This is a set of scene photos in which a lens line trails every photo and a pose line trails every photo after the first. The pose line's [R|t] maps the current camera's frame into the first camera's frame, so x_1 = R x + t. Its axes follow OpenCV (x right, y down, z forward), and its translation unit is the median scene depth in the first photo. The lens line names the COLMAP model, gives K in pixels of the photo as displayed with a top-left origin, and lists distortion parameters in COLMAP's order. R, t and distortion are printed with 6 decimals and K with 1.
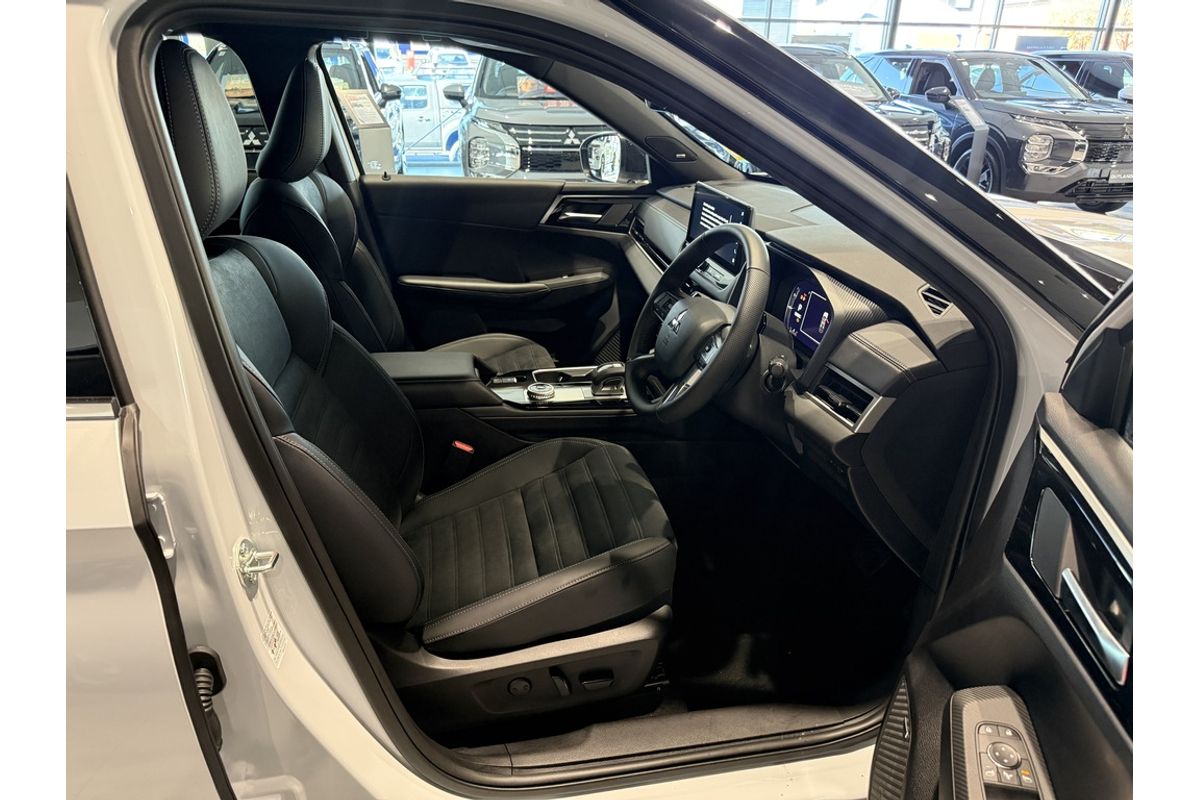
lens RADIAL K [[759.6, 0, 600.0], [0, 759.6, 400.0], [0, 0, 1]] dist [0.103139, -0.123731]
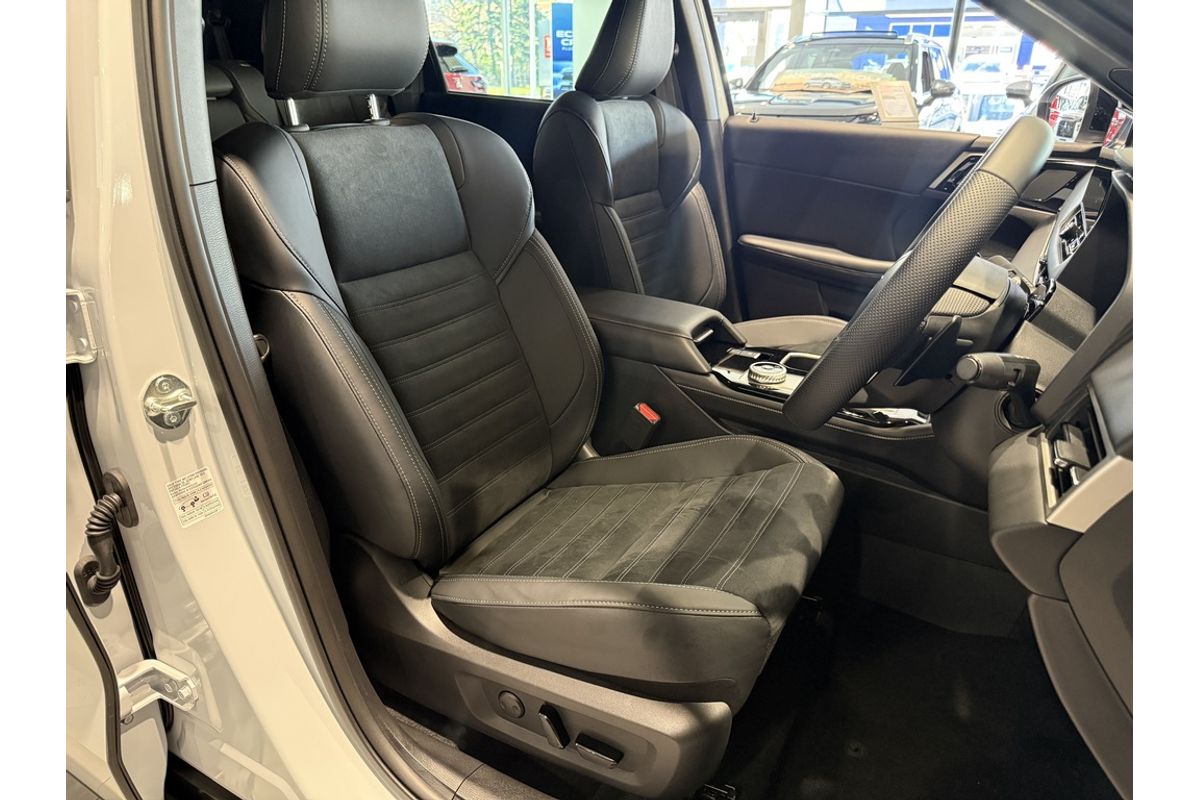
lens RADIAL K [[759.6, 0, 600.0], [0, 759.6, 400.0], [0, 0, 1]] dist [0.103139, -0.123731]
pose [[0.759518, 0.251123, -0.600058, 0.252753], [-0.267465, 0.961451, 0.063824, 0.009962], [0.592955, 0.112019, 0.797406, 0.311857]]
